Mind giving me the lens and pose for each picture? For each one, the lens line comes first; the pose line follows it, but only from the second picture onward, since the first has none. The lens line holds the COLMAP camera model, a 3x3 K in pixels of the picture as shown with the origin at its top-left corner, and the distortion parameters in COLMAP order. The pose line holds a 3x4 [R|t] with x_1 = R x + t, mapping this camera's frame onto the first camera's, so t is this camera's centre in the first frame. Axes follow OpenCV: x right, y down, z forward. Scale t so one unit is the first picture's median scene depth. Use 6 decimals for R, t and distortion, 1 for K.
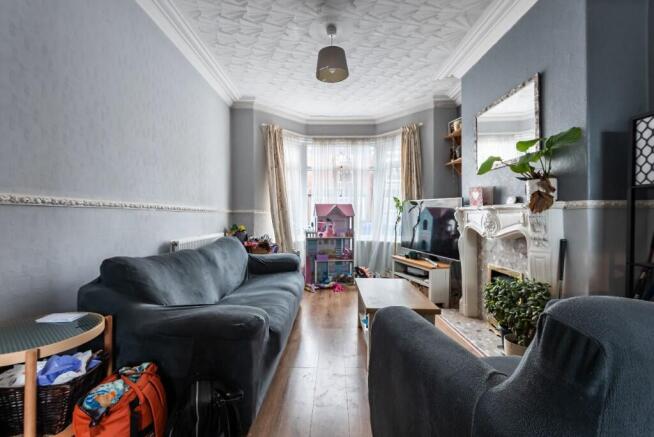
lens RADIAL K [[288.7, 0, 327.0], [0, 288.7, 218.5], [0, 0, 1]] dist [0.028887, -0.015771]
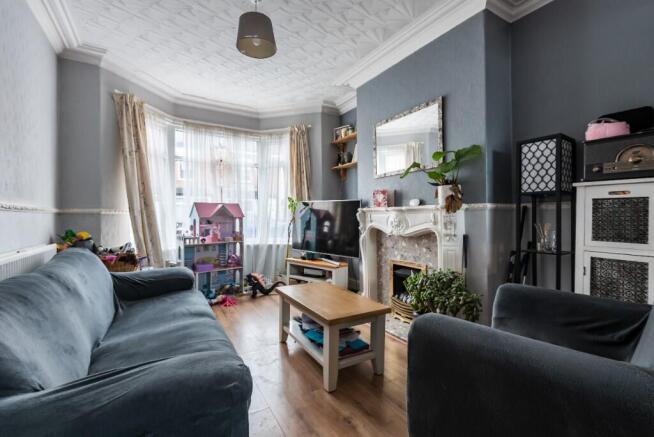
lens RADIAL K [[288.7, 0, 327.0], [0, 288.7, 218.5], [0, 0, 1]] dist [0.028887, -0.015771]
pose [[0.859414, -0.006396, 0.511240, -0.156550], [0.009464, 0.999949, -0.003399, 0.000875], [-0.511192, 0.007759, 0.859431, 0.116834]]
